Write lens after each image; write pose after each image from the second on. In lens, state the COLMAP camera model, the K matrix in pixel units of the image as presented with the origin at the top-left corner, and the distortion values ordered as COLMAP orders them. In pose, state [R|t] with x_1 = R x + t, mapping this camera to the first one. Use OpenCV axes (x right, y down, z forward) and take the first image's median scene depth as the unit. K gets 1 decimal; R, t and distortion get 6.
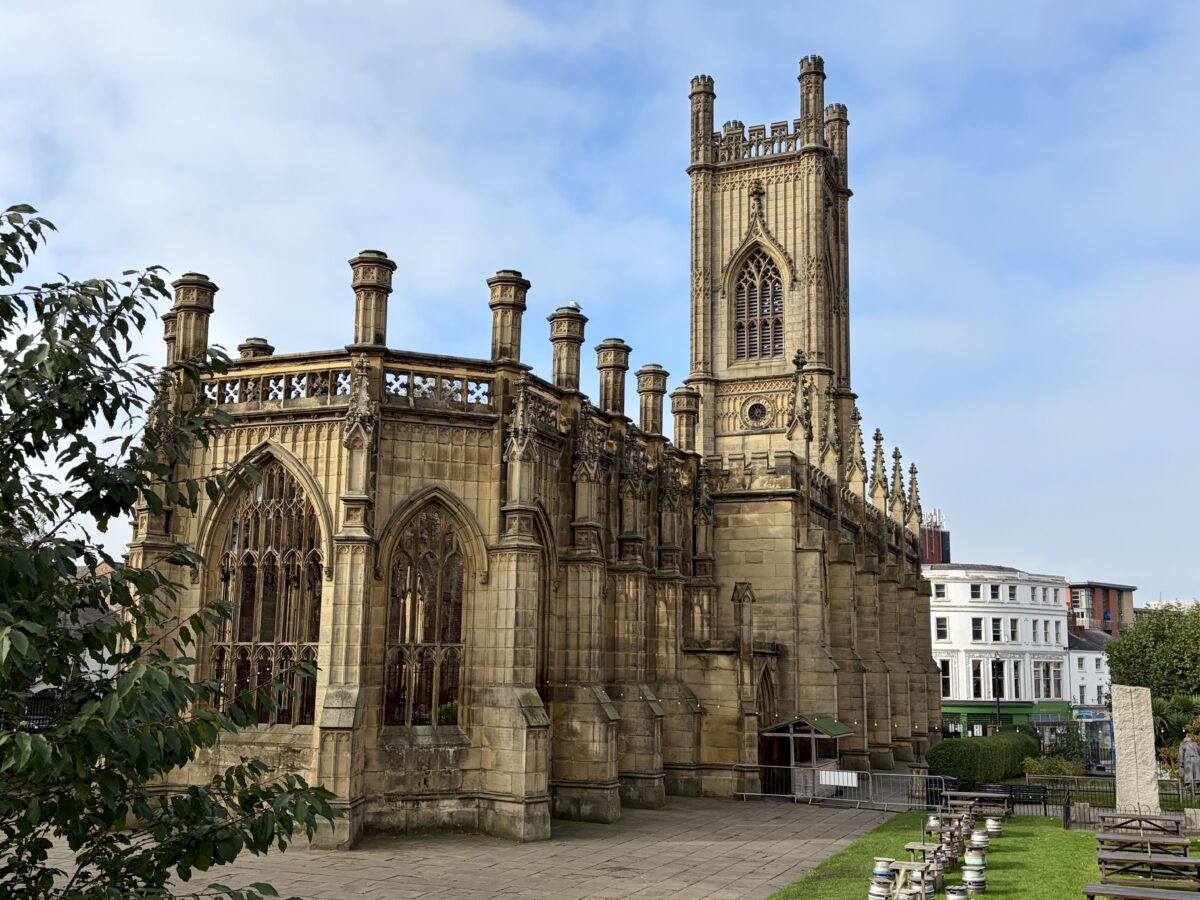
lens RADIAL K [[1214.3, 0, 599.8], [0, 1214.3, 445.5], [0, 0, 1]] dist [0.003559, 0.000000]
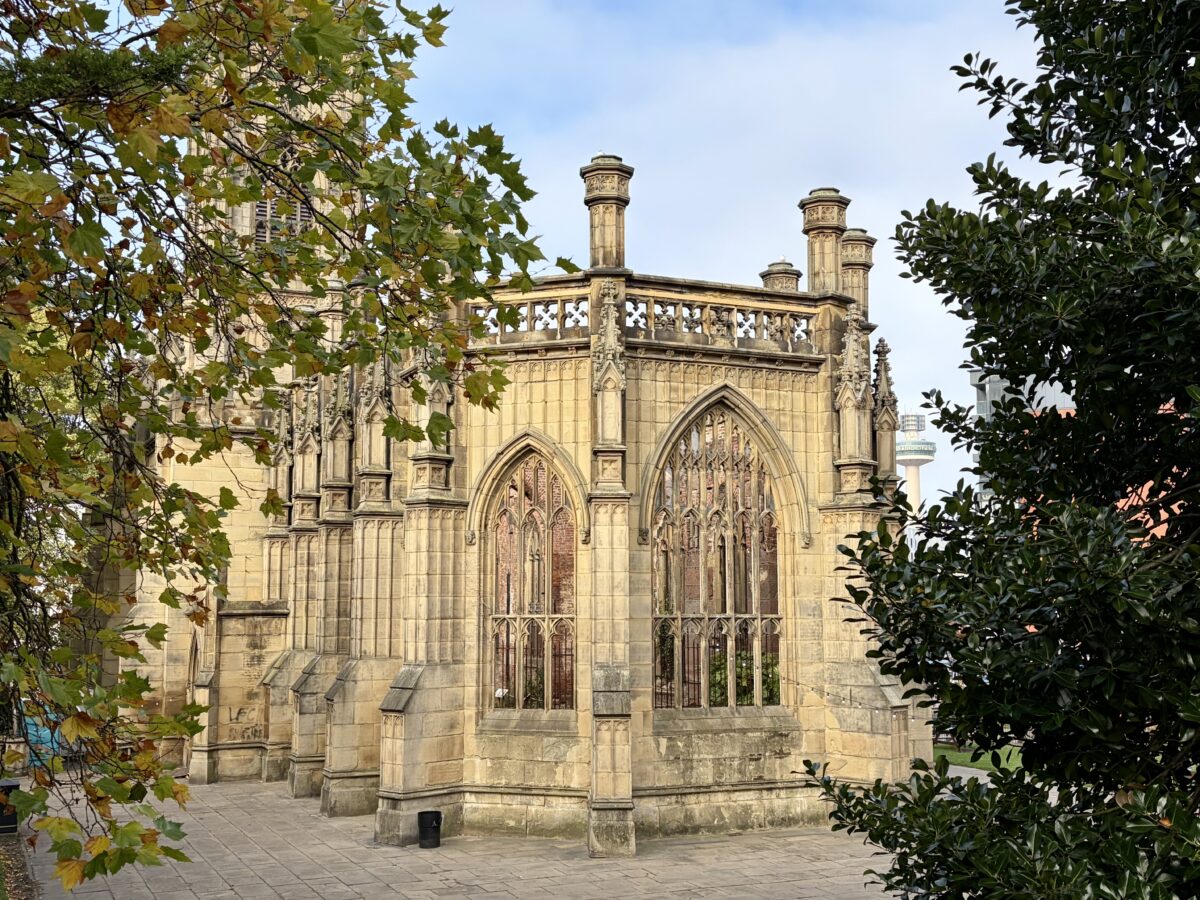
lens RADIAL K [[1549.9, 0, 600.0], [0, 1549.9, 457.2], [0, 0, 1]] dist [0.178143, 0.000000]
pose [[0.997493, -0.011827, 0.069776, -0.280676], [0.007031, 0.997620, 0.068590, -0.026180], [-0.070421, -0.067928, 0.995202, -0.098176]]
